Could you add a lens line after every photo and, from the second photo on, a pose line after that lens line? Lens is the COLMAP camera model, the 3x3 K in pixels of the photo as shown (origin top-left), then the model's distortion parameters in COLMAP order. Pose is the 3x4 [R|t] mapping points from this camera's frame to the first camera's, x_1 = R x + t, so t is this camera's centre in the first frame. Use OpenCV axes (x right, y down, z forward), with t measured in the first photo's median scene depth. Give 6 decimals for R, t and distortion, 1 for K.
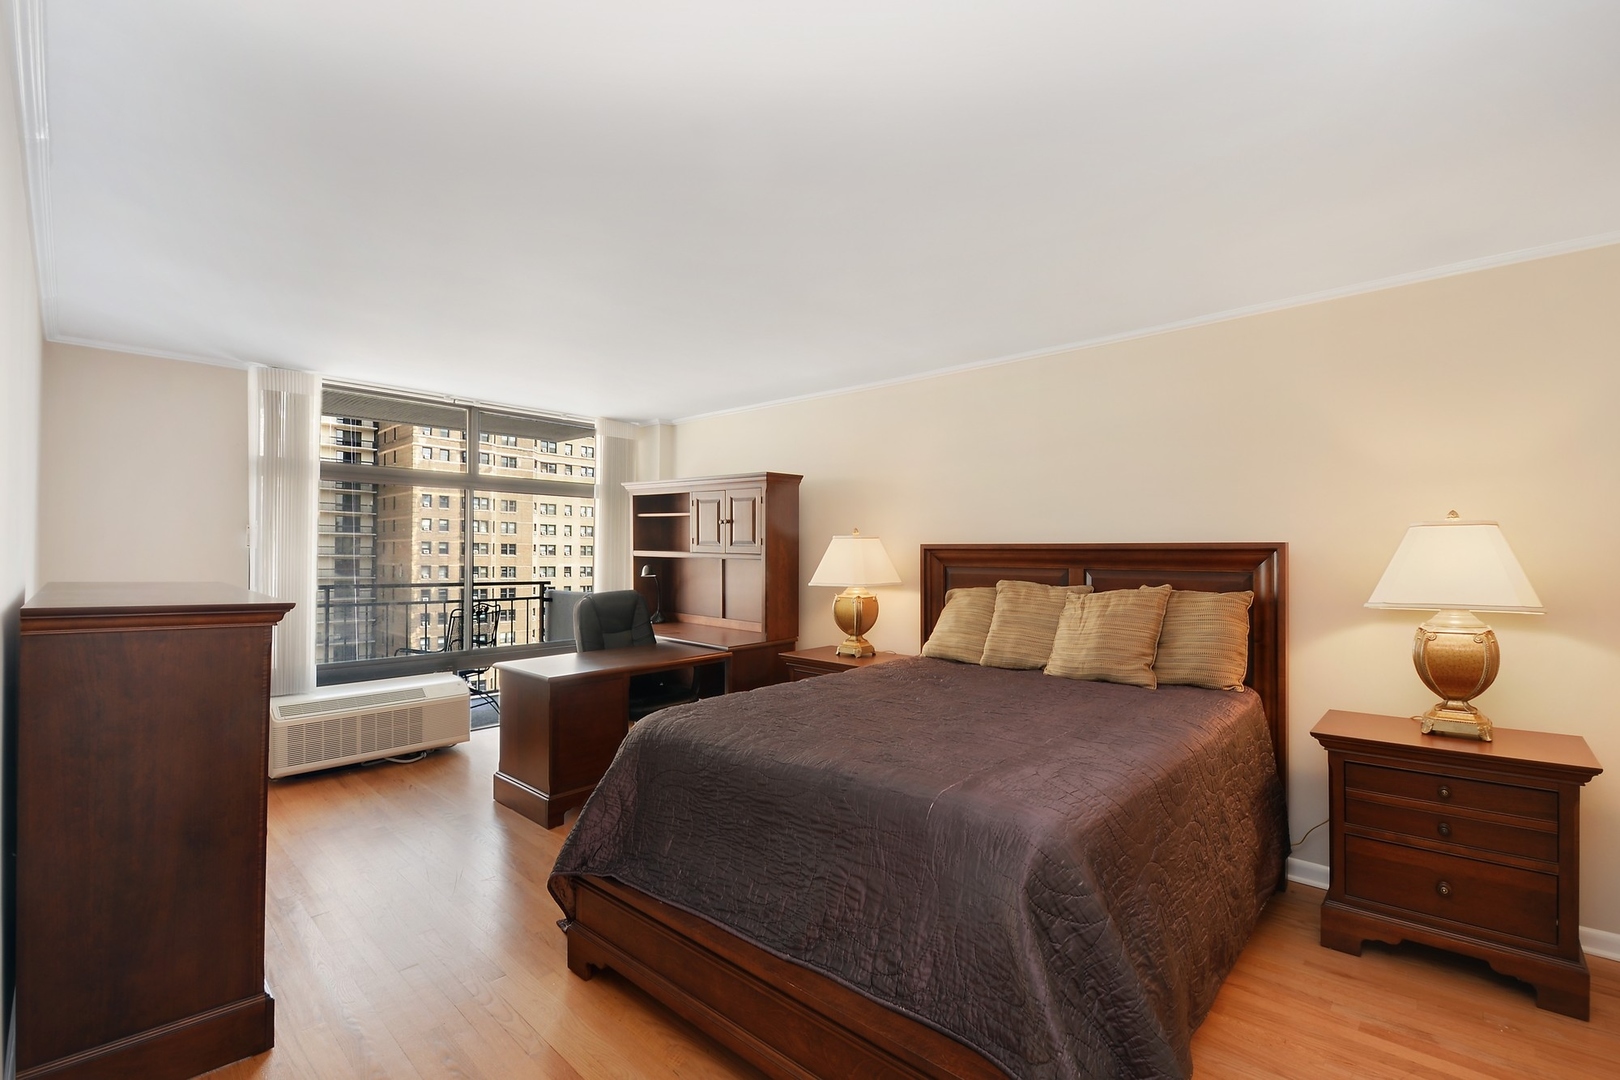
lens RADIAL K [[719.0, 0, 806.2], [0, 719.0, 551.3], [0, 0, 1]] dist [0.014373, 0.000059]
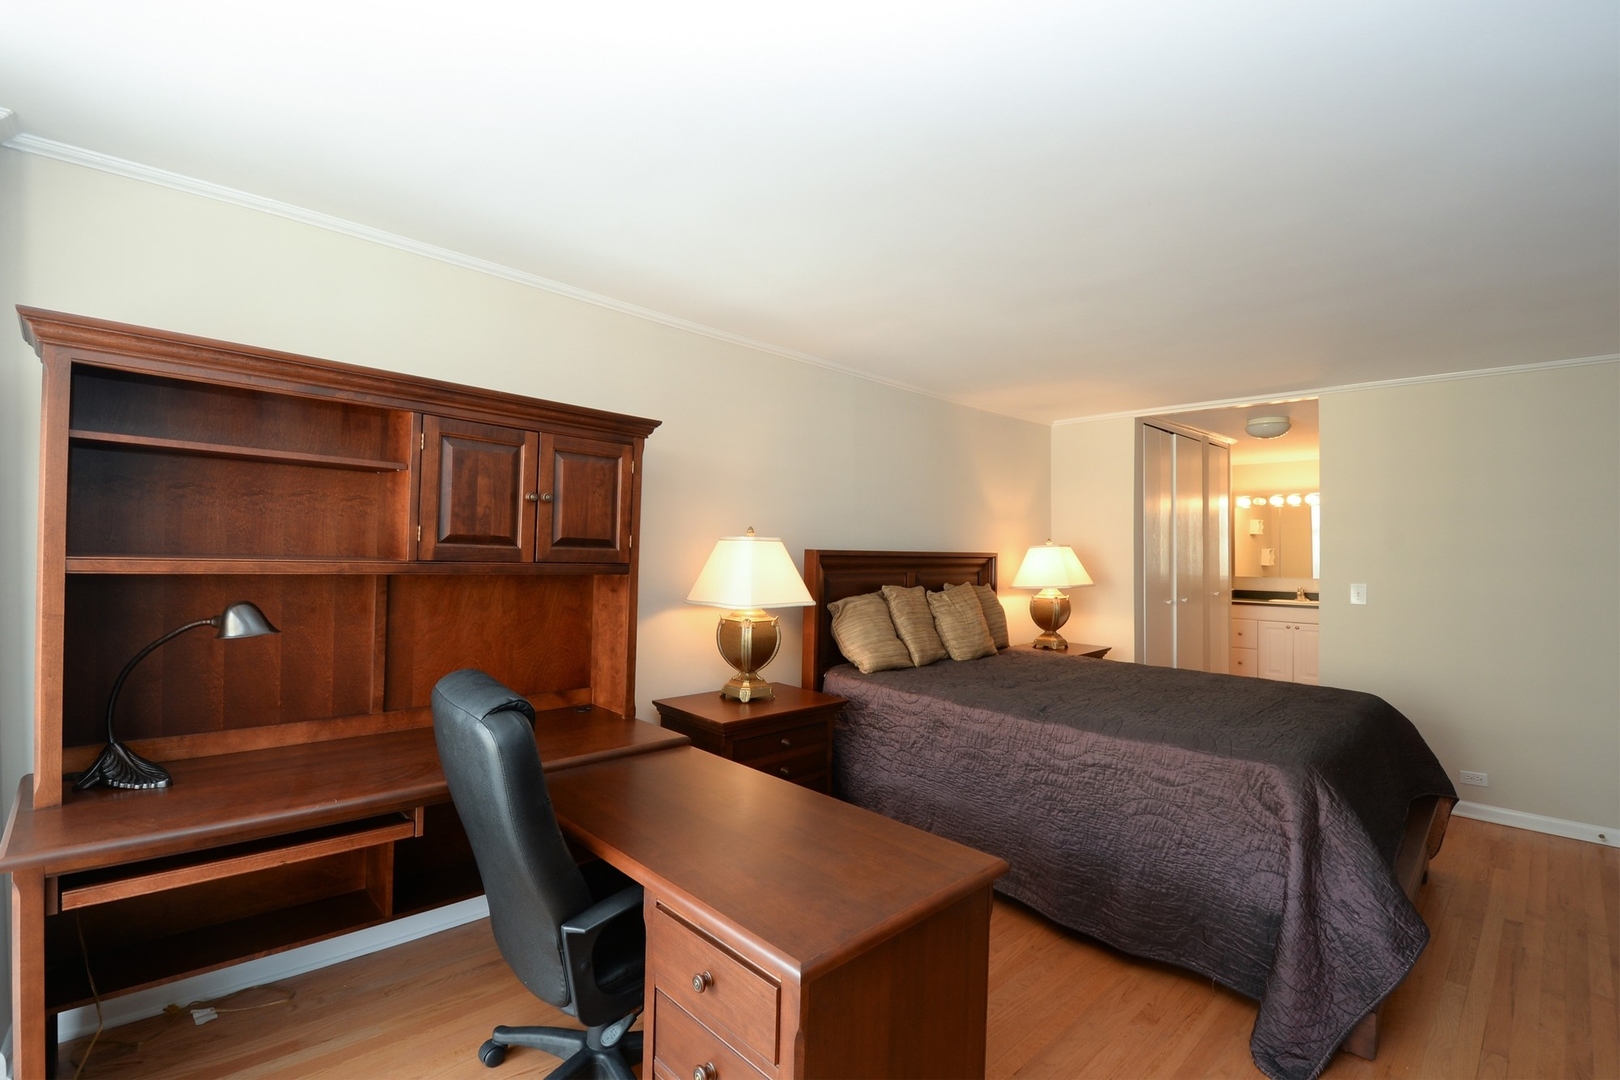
lens RADIAL K [[719.0, 0, 806.2], [0, 719.0, 551.3], [0, 0, 1]] dist [0.014373, 0.000059]
pose [[0.065140, 0.001673, 0.997875, -0.592366], [-0.011670, 0.999931, -0.000914, -0.006065], [-0.997808, -0.011586, 0.065155, 0.790582]]
